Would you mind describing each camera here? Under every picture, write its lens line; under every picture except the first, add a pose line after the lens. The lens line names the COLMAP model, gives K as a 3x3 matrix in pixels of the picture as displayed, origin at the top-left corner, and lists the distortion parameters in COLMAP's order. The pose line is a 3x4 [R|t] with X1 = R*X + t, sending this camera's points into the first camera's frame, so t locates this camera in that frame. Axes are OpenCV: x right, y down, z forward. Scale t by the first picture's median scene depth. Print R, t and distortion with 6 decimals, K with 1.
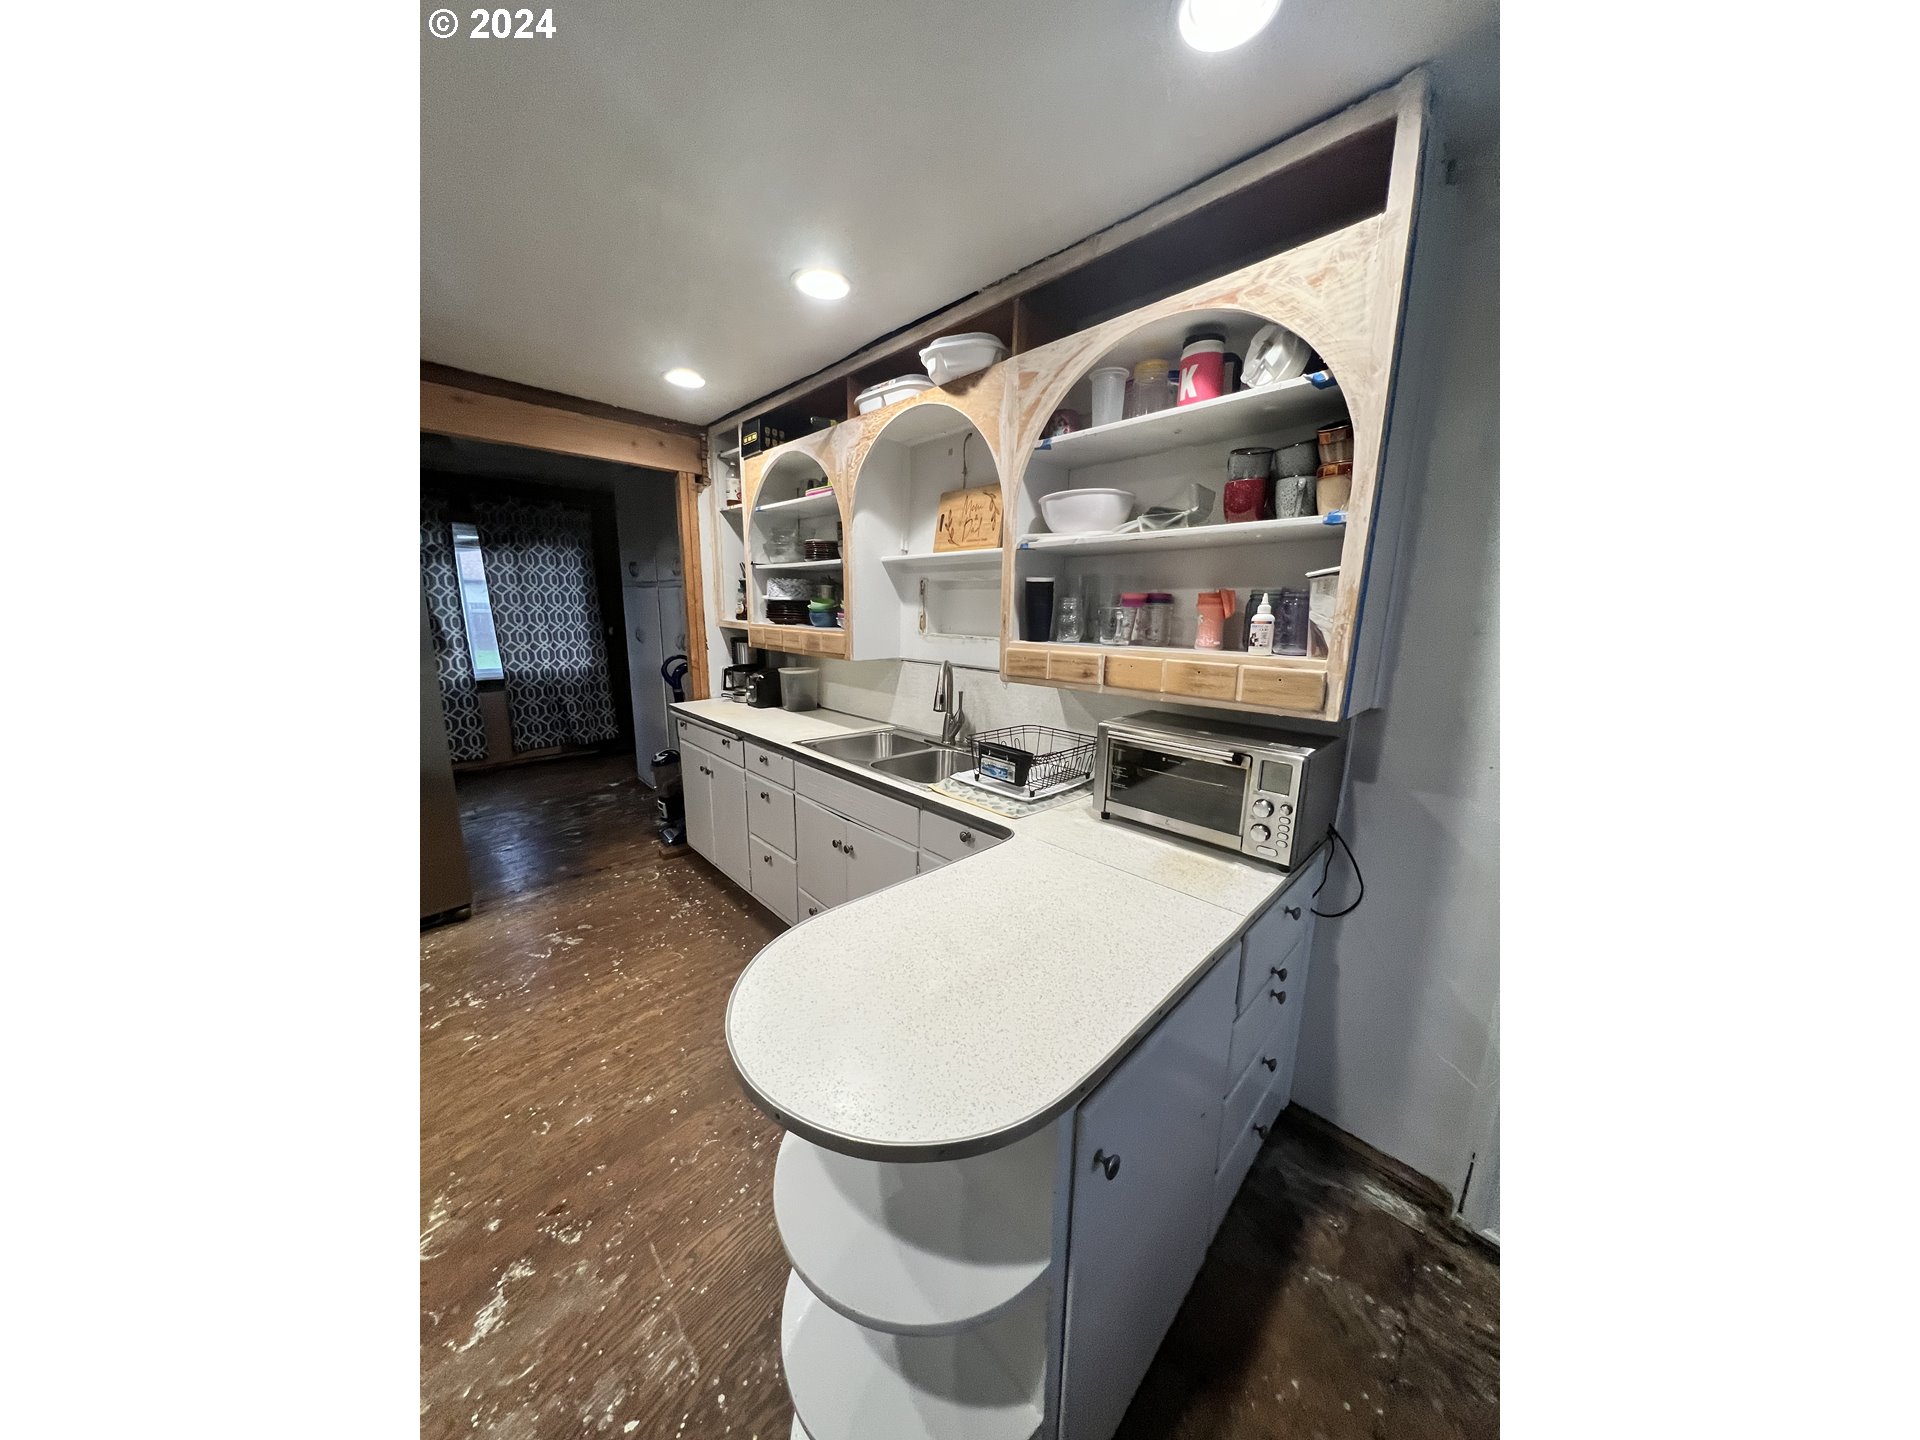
lens RADIAL K [[576.5, 0, 960.2], [0, 576.5, 718.7], [0, 0, 1]] dist [-0.000774, 0.000264]
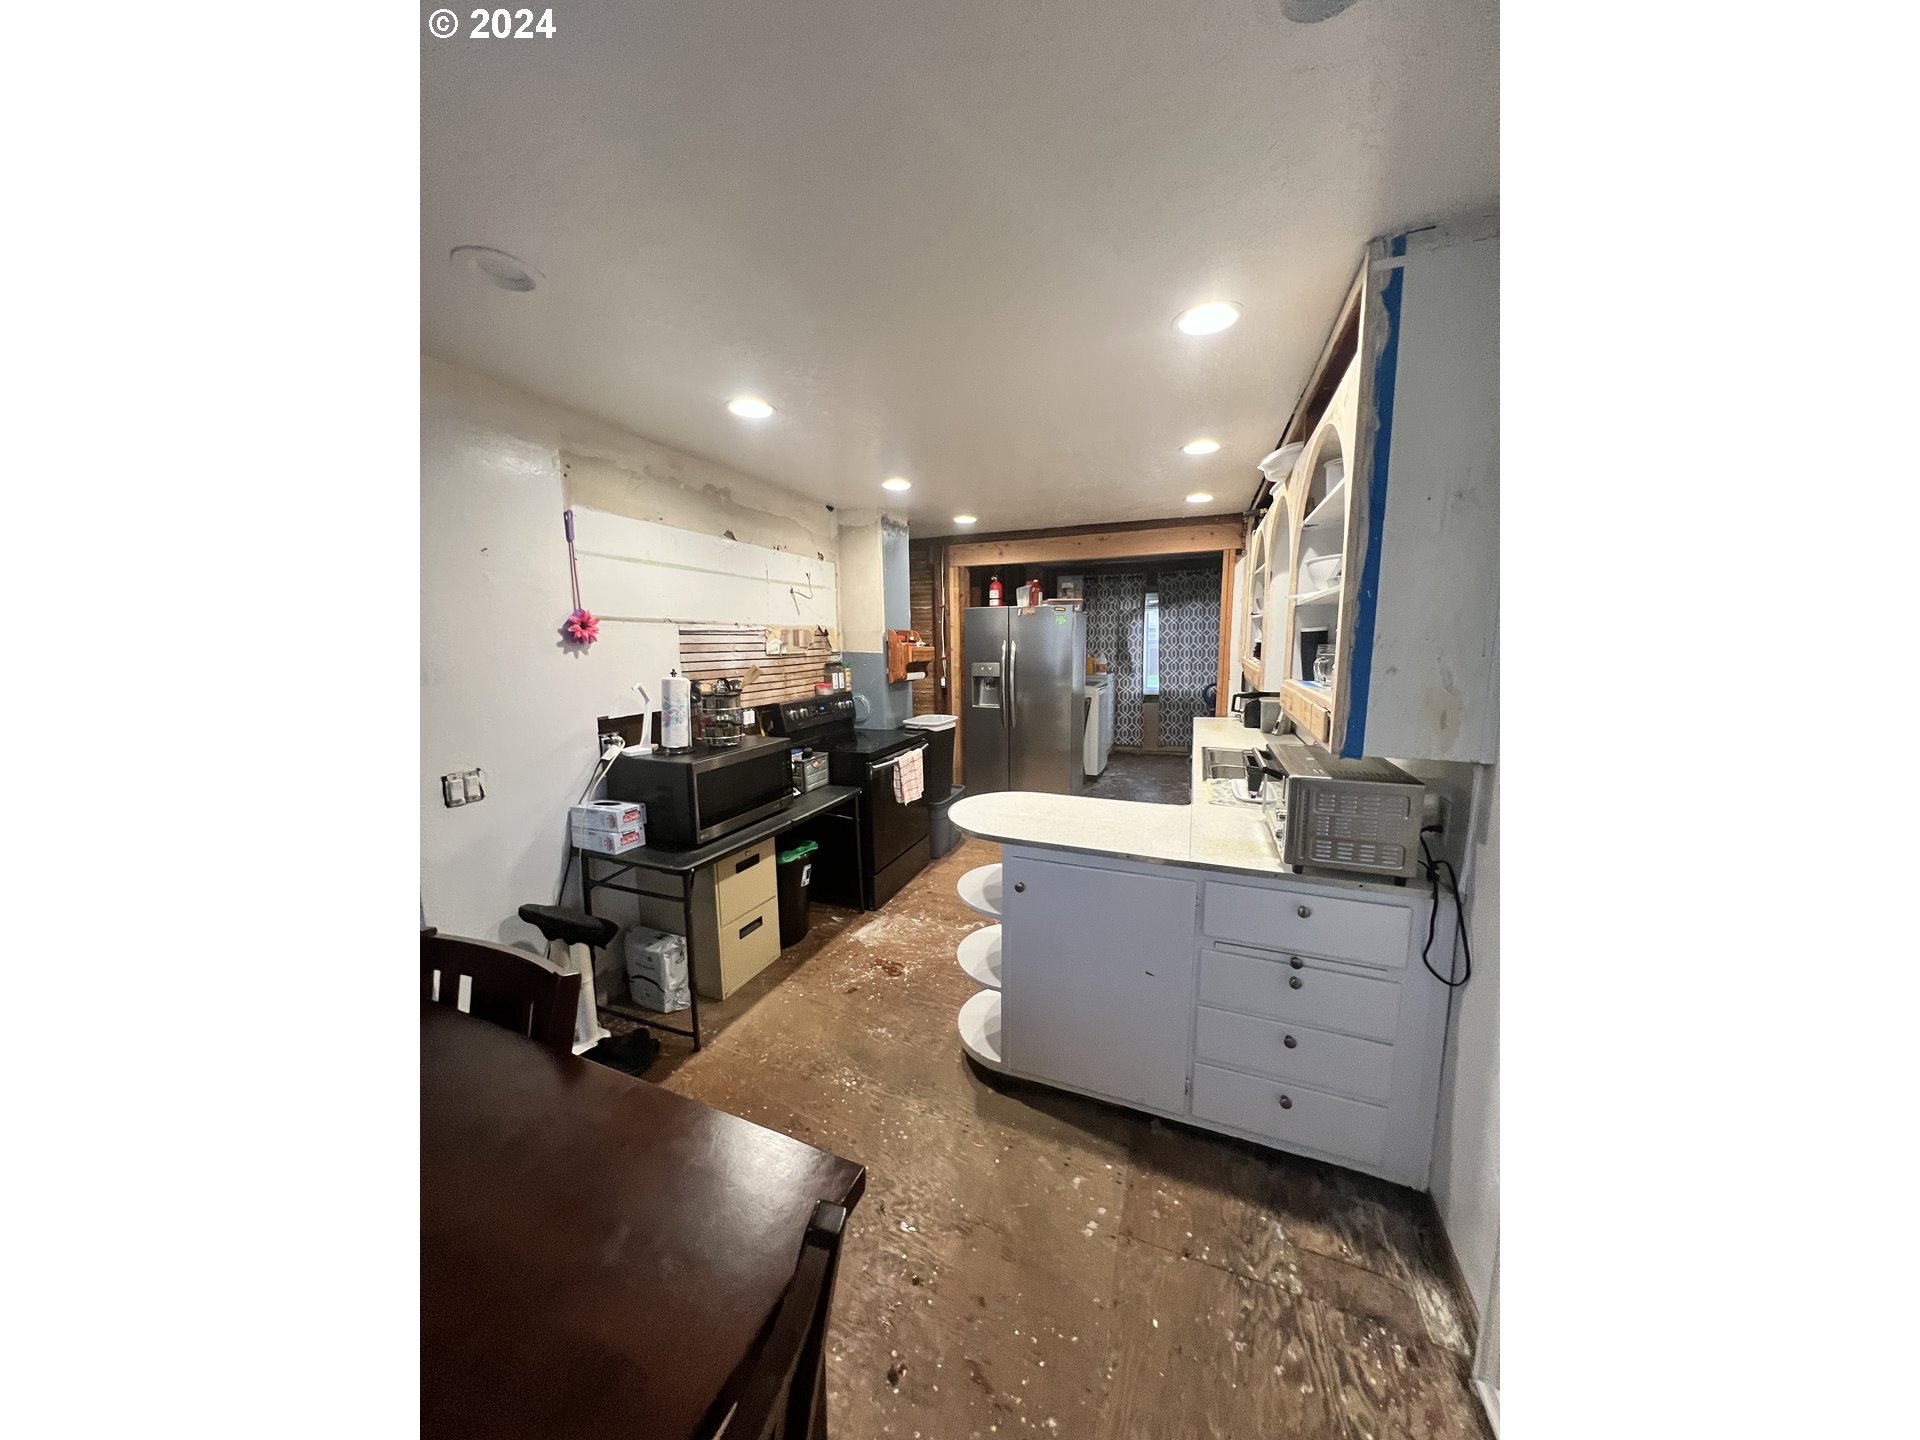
lens RADIAL K [[576.5, 0, 960.7], [0, 576.5, 717.4], [0, 0, 1]] dist [-0.000774, 0.000264]
pose [[0.394981, 0.104383, -0.912740, 0.374561], [-0.155110, 0.986838, 0.045734, -0.001081], [0.905500, 0.123511, 0.405973, -0.049279]]
